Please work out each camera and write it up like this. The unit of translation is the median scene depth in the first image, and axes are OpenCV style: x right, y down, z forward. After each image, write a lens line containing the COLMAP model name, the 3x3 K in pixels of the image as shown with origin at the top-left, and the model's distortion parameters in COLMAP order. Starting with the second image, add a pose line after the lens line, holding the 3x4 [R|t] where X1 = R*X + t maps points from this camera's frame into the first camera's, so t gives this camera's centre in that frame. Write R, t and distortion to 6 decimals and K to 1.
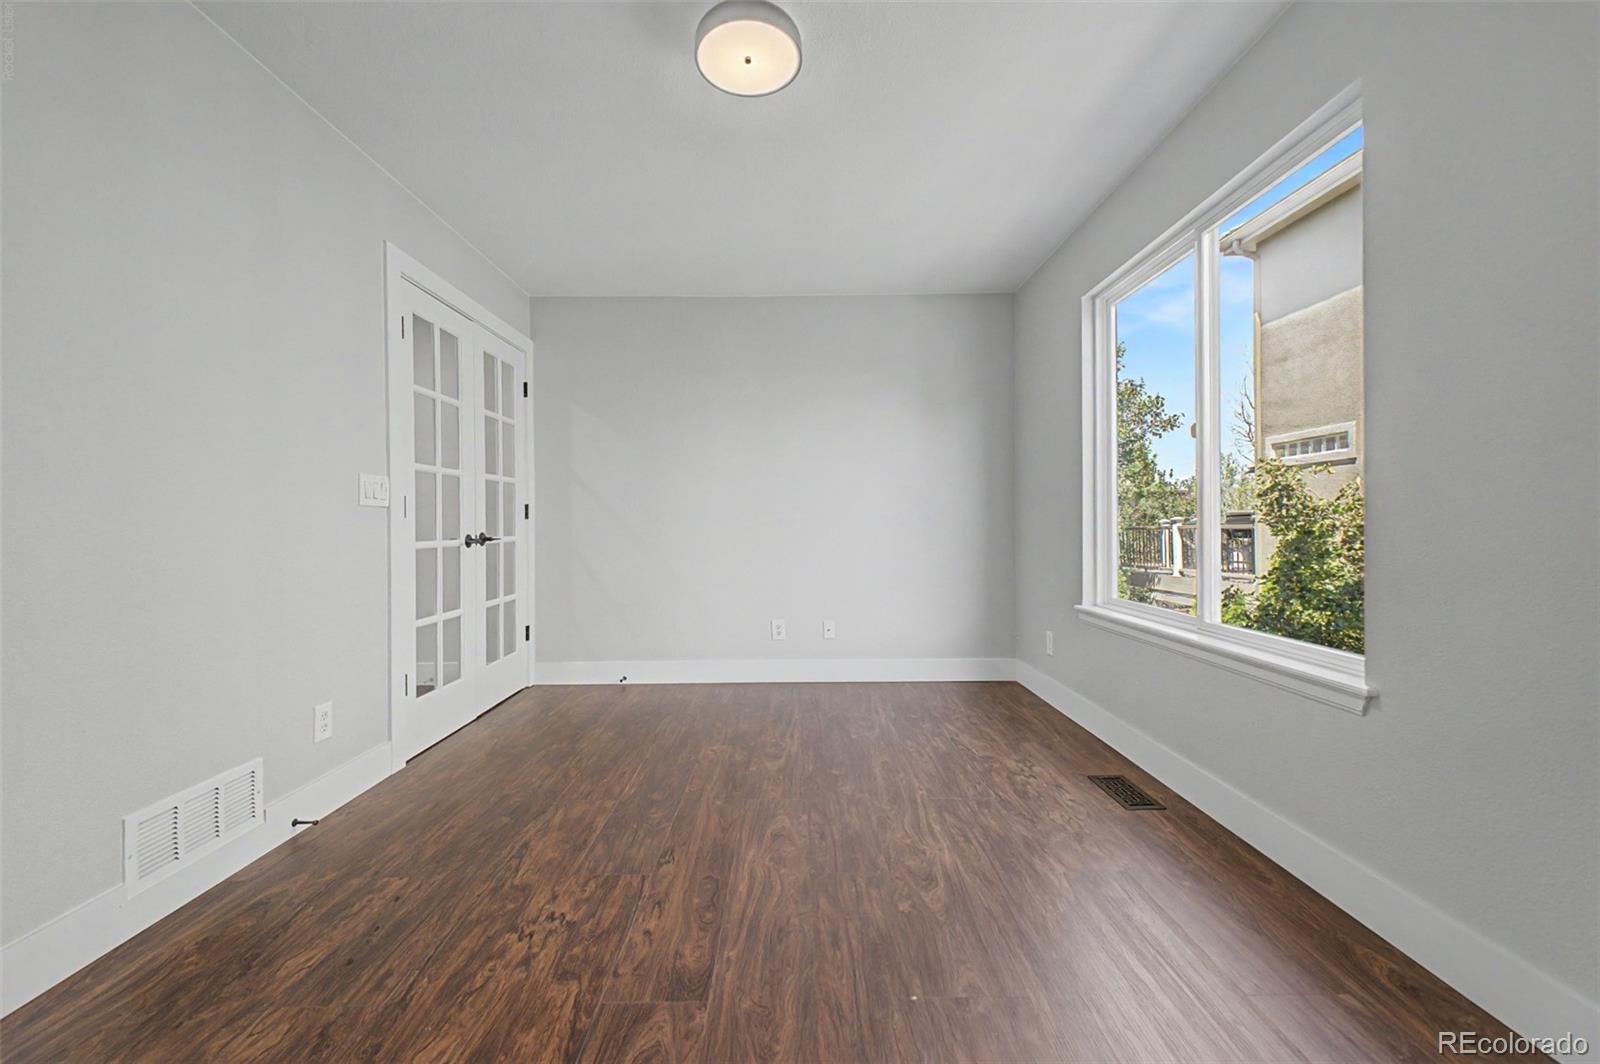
lens RADIAL K [[630.5, 0, 800.2], [0, 630.5, 526.3], [0, 0, 1]] dist [0.006003, -0.001176]
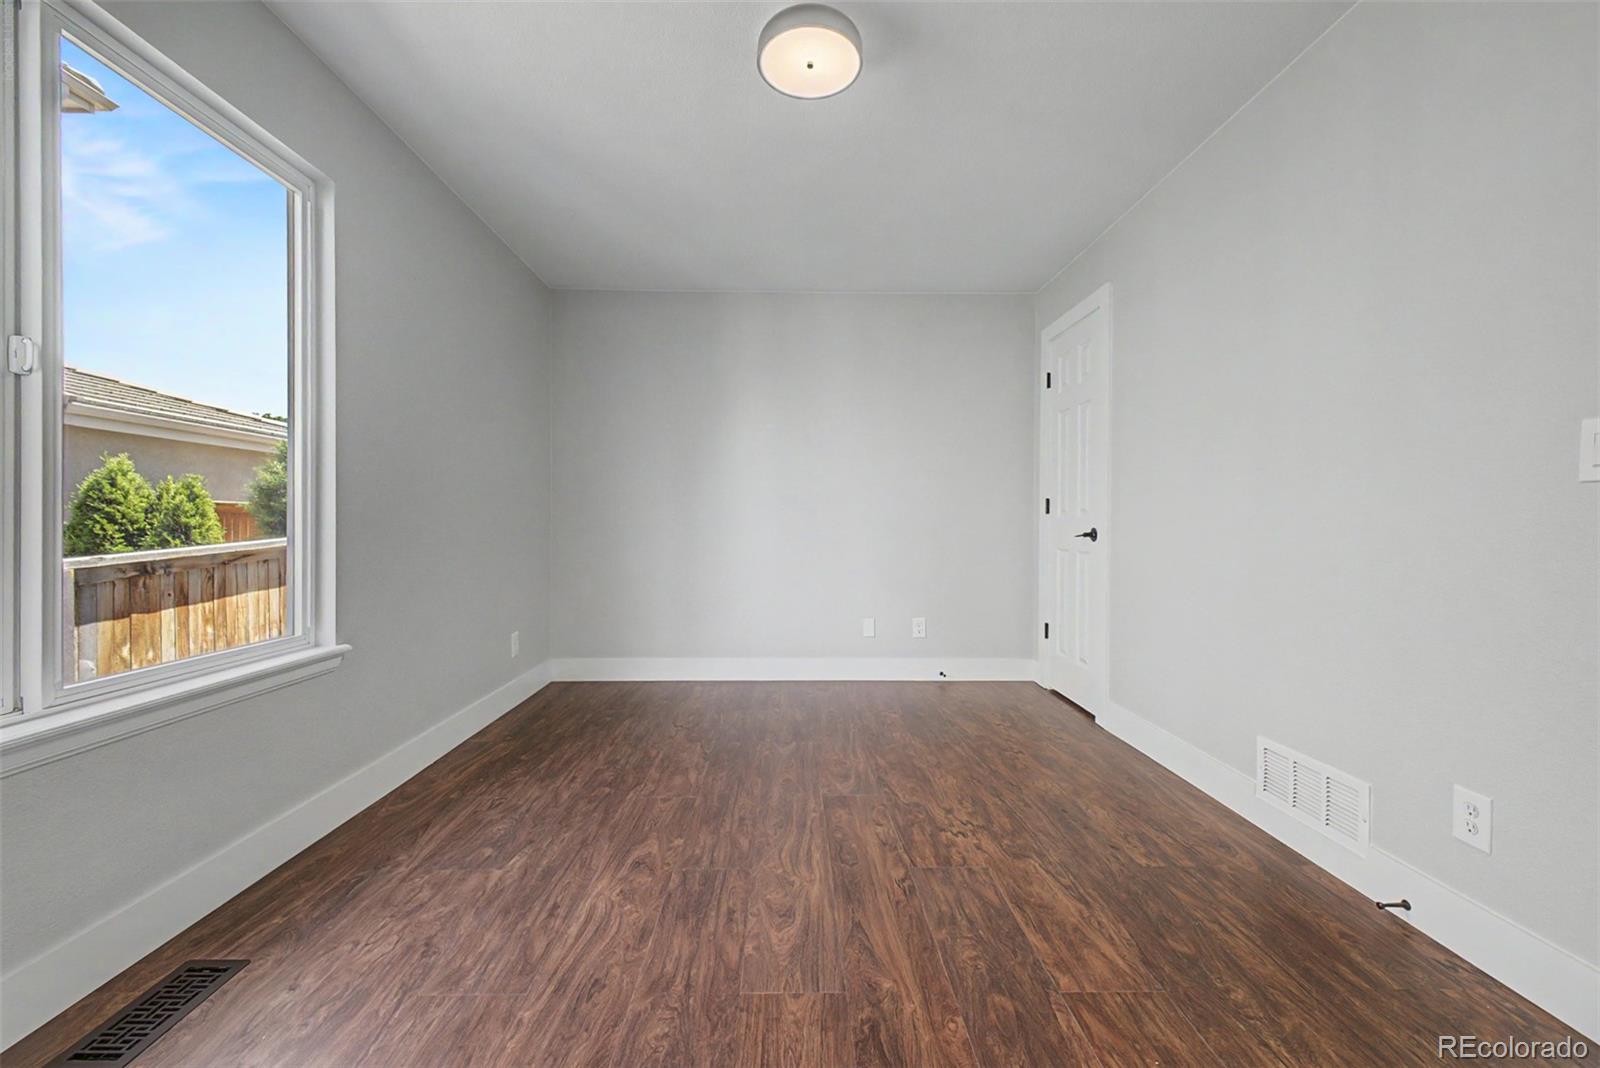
lens RADIAL K [[630.5, 0, 800.6], [0, 630.5, 526.8], [0, 0, 1]] dist [0.006003, -0.001176]
pose [[-0.999958, 0.000763, -0.009165, -0.050245], [0.000693, 0.999971, 0.007600, -0.003978], [0.009171, 0.007593, -0.999929, 1.931702]]
